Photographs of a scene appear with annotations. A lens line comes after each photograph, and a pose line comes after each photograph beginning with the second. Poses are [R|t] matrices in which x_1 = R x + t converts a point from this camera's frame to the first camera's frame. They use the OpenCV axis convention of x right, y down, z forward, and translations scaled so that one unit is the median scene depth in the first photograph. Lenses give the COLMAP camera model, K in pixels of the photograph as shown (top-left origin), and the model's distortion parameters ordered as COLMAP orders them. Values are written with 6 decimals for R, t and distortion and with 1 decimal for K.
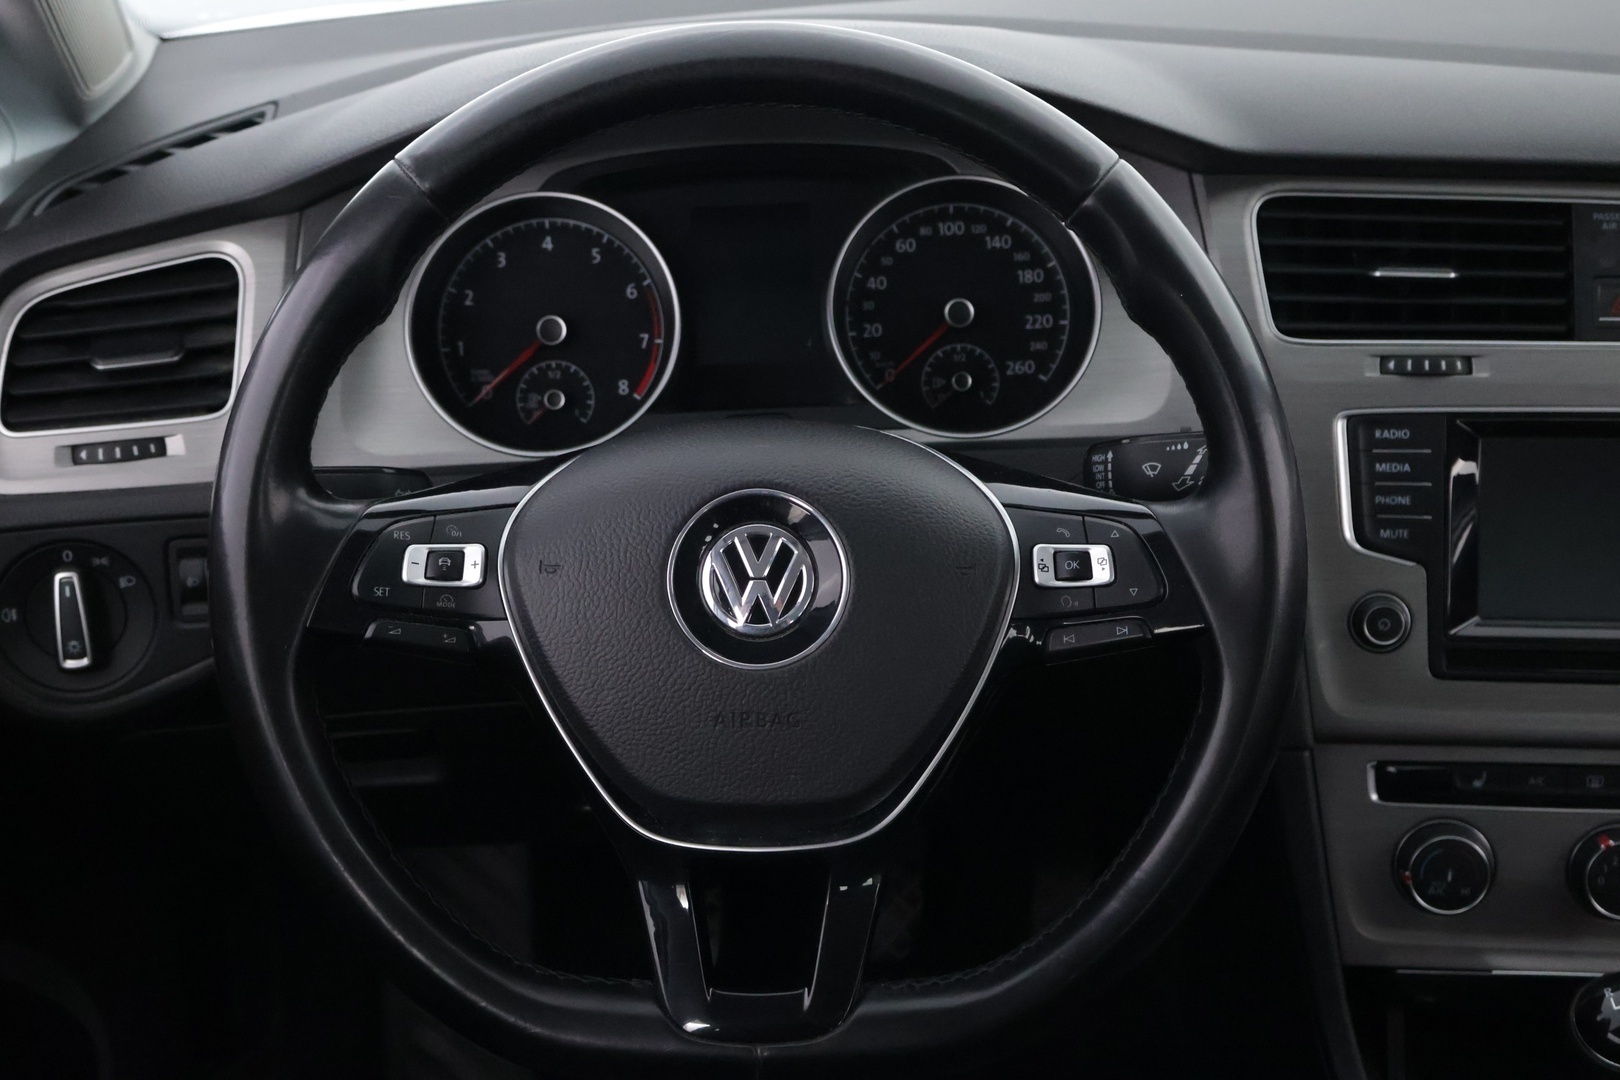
lens RADIAL K [[2116.6, 0, 813.6], [0, 2116.6, 539.4], [0, 0, 1]] dist [-0.009465, 0.023920]
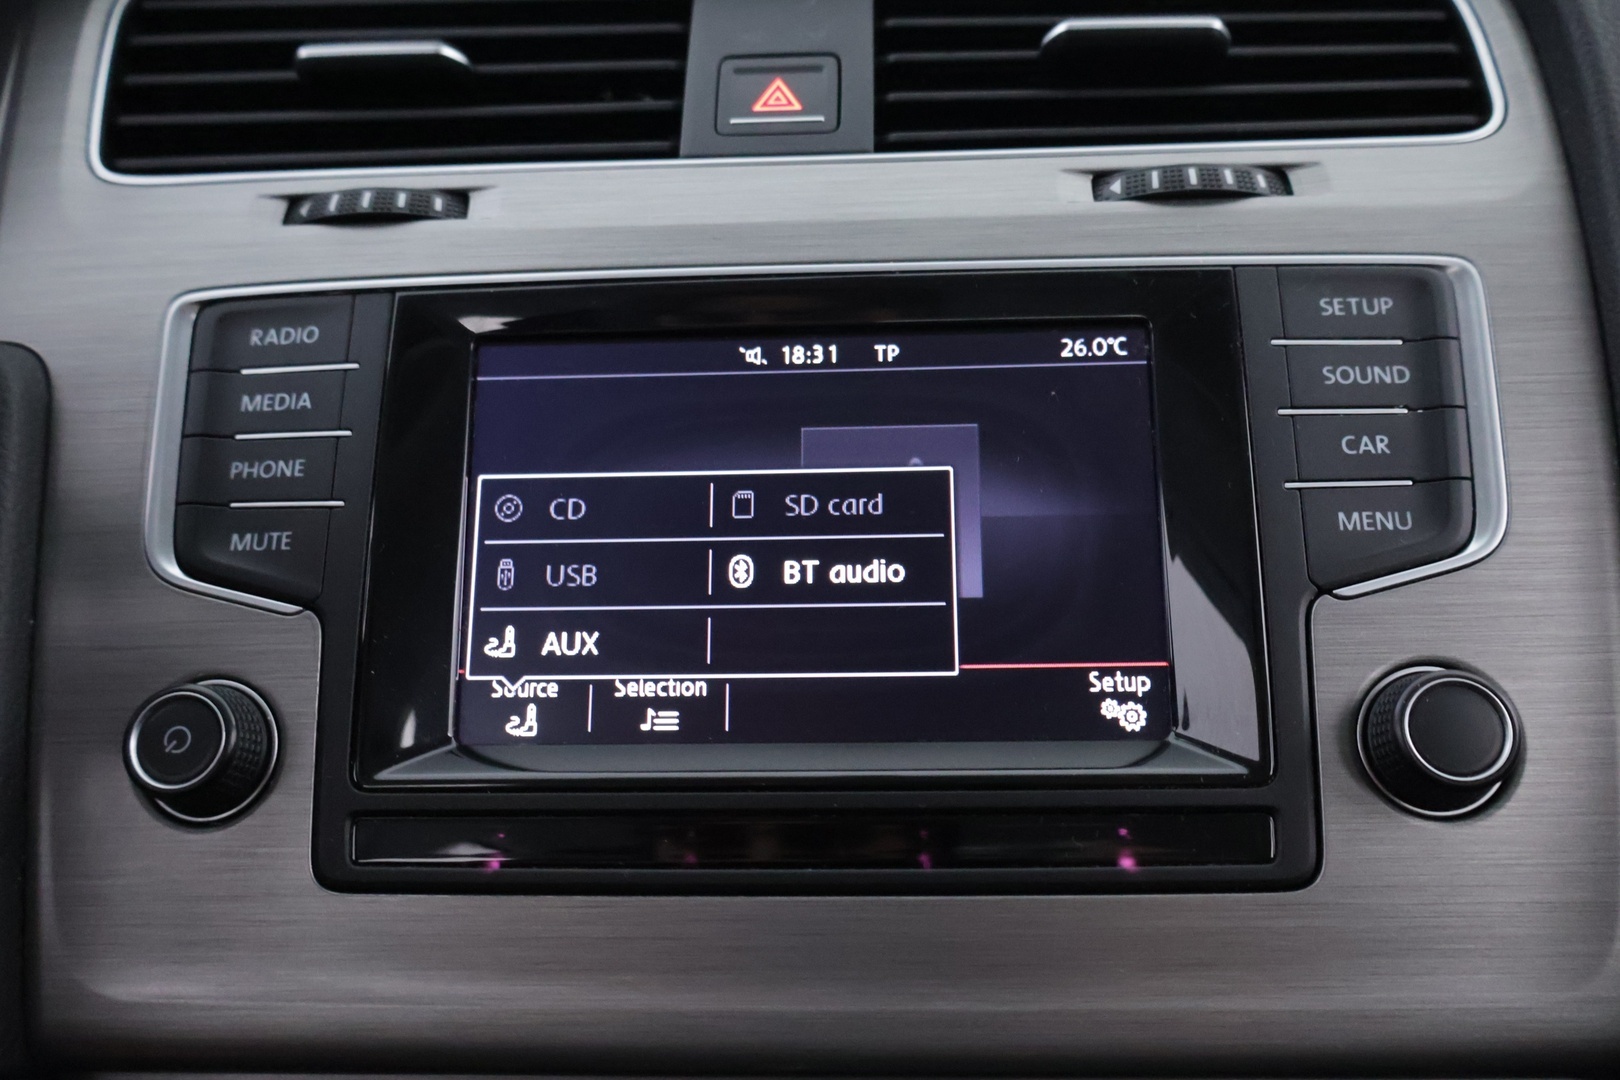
lens RADIAL K [[1386.8, 0, 806.4], [0, 1386.8, 531.5], [0, 0, 1]] dist [0.005818, -0.010664]
pose [[0.999154, 0.009819, 0.039943, 0.406093], [0.005022, 0.934695, -0.355416, 0.105087], [-0.040824, 0.355315, 0.933855, 0.790681]]
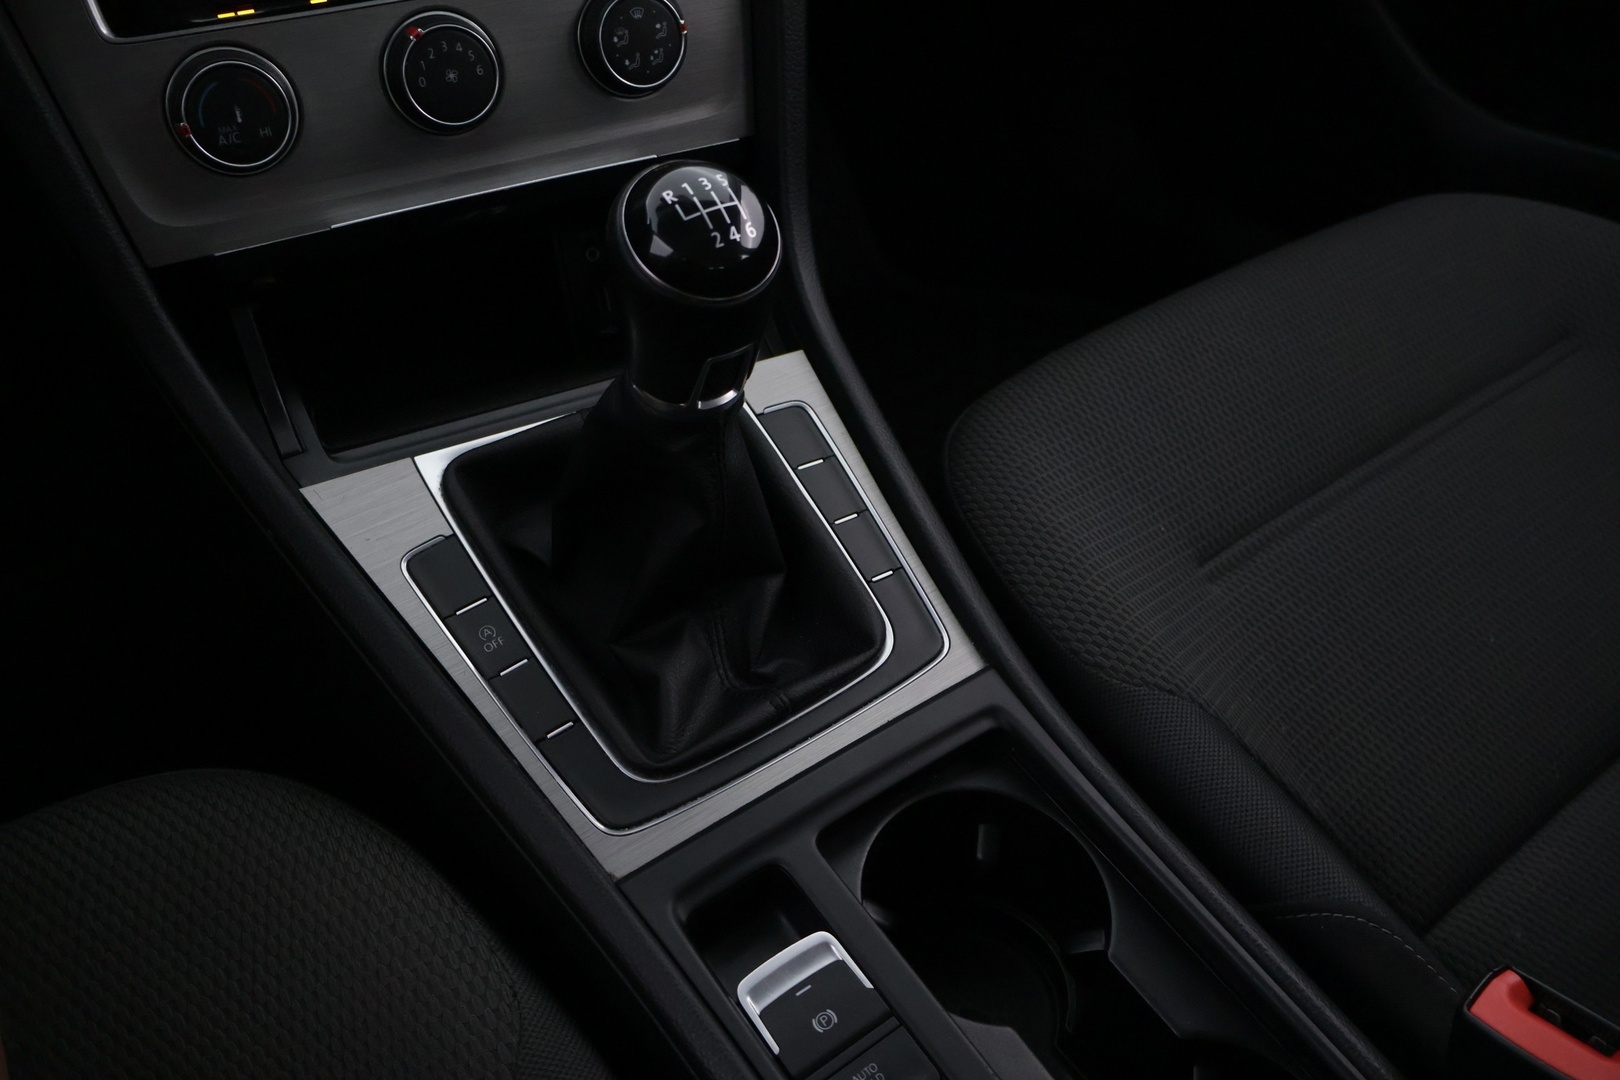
lens RADIAL K [[1360.0, 0, 811.5], [0, 1360.0, 543.1], [0, 0, 1]] dist [0.002232, -0.003752]
pose [[0.821975, -0.342020, 0.455390, 0.210699], [0.191005, 0.918838, 0.345331, 0.187028], [-0.536540, -0.196872, 0.820589, 0.485443]]
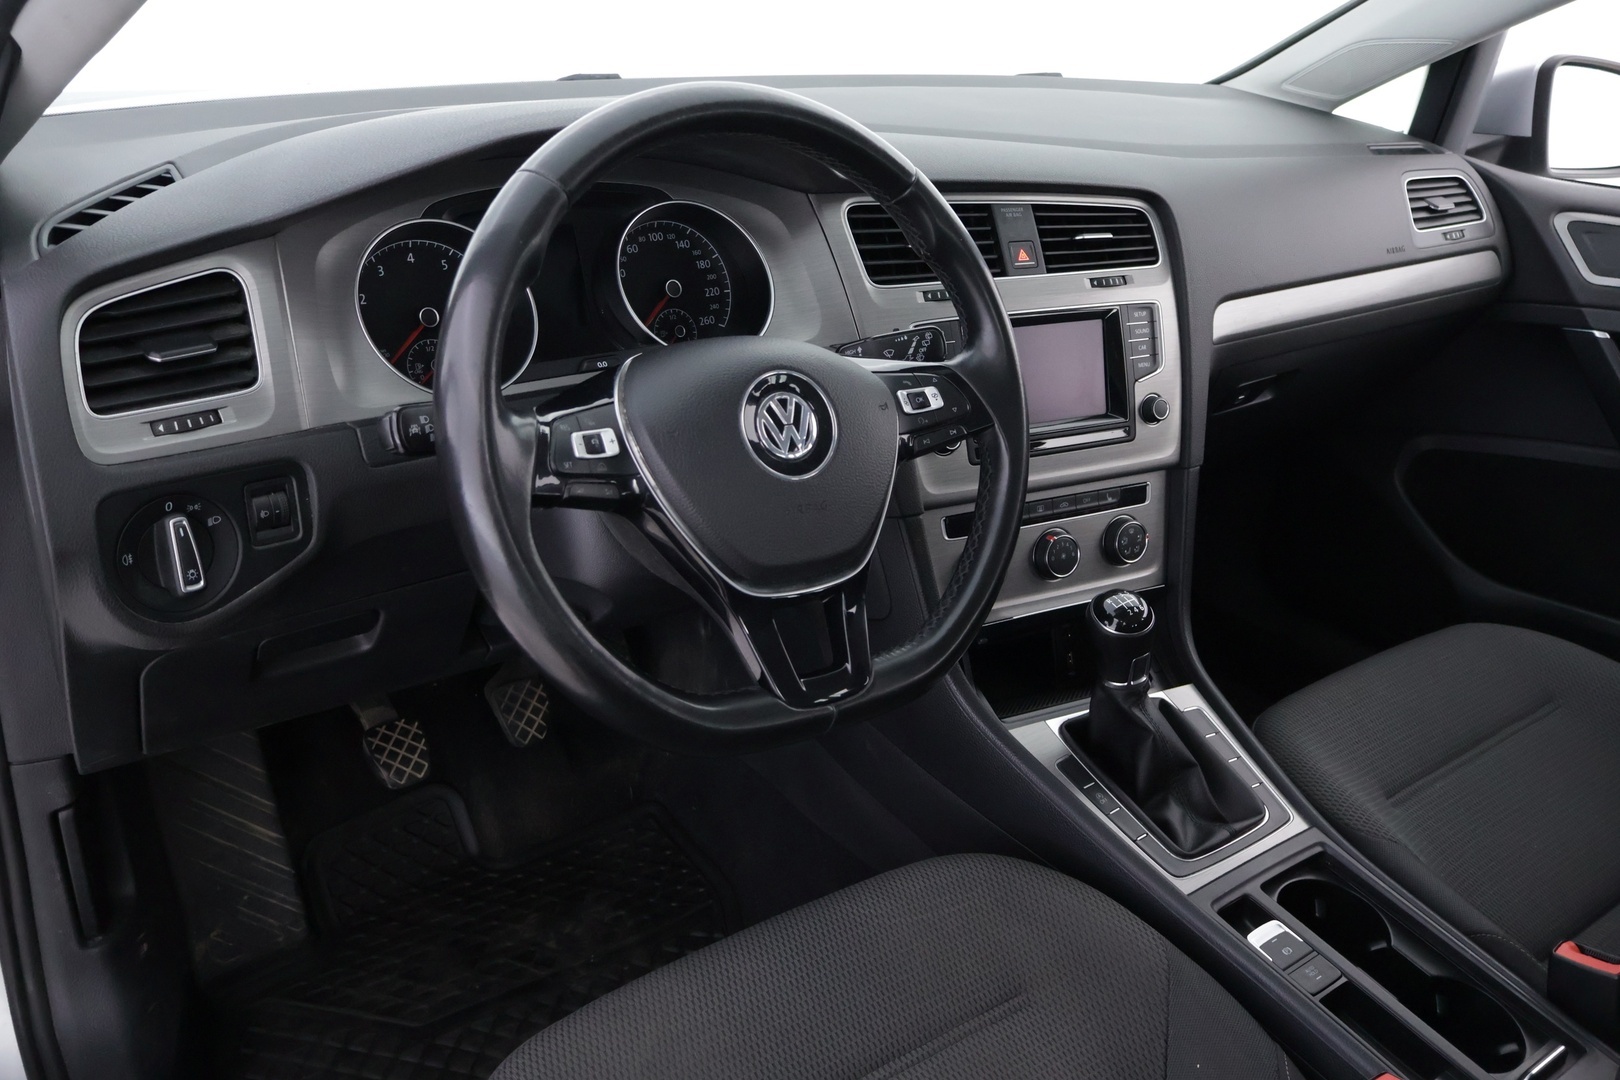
lens RADIAL K [[1360.0, 0, 811.5], [0, 1360.0, 543.1], [0, 0, 1]] dist [0.002232, -0.003752]
pose [[0.819469, -0.162372, 0.549641, -0.521010], [0.151273, 0.986298, 0.065831, 0.036532], [-0.552799, 0.029200, 0.832803, 0.105381]]
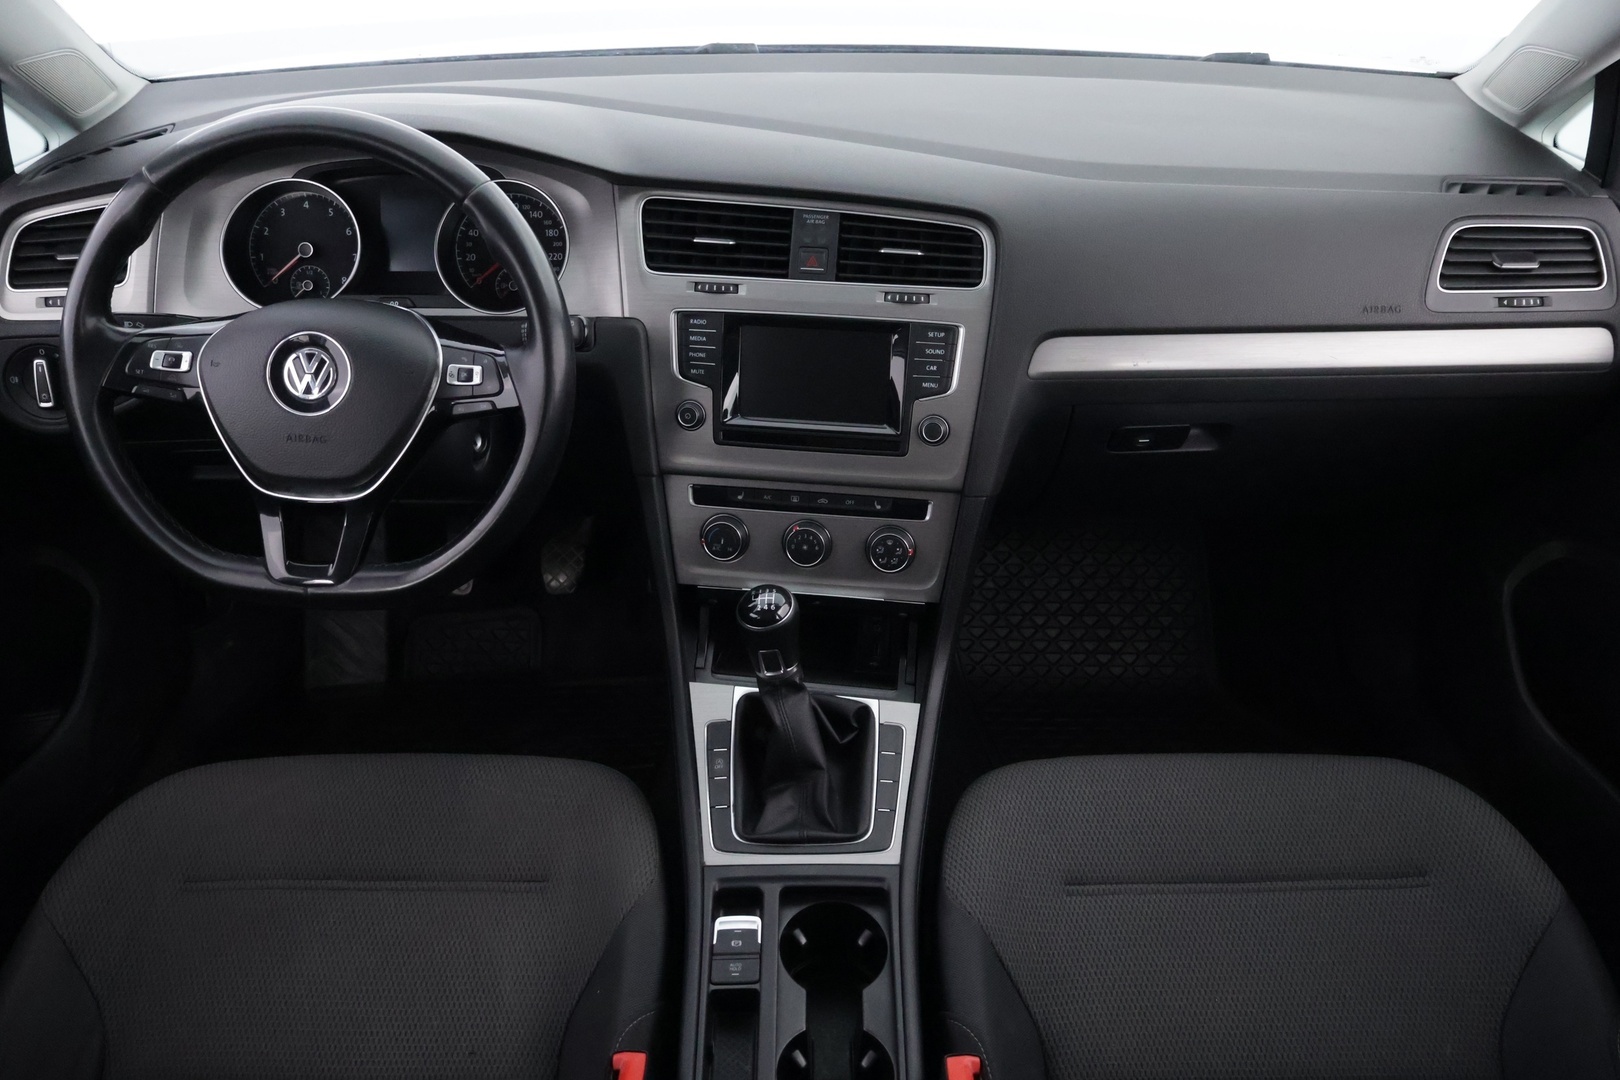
lens RADIAL K [[1360.0, 0, 811.5], [0, 1360.0, 543.1], [0, 0, 1]] dist [0.002232, -0.003752]
pose [[0.998802, 0.047474, -0.011878, 0.440466], [-0.045811, 0.992399, 0.114222, 0.007224], [0.017210, -0.113541, 0.993384, -0.333693]]
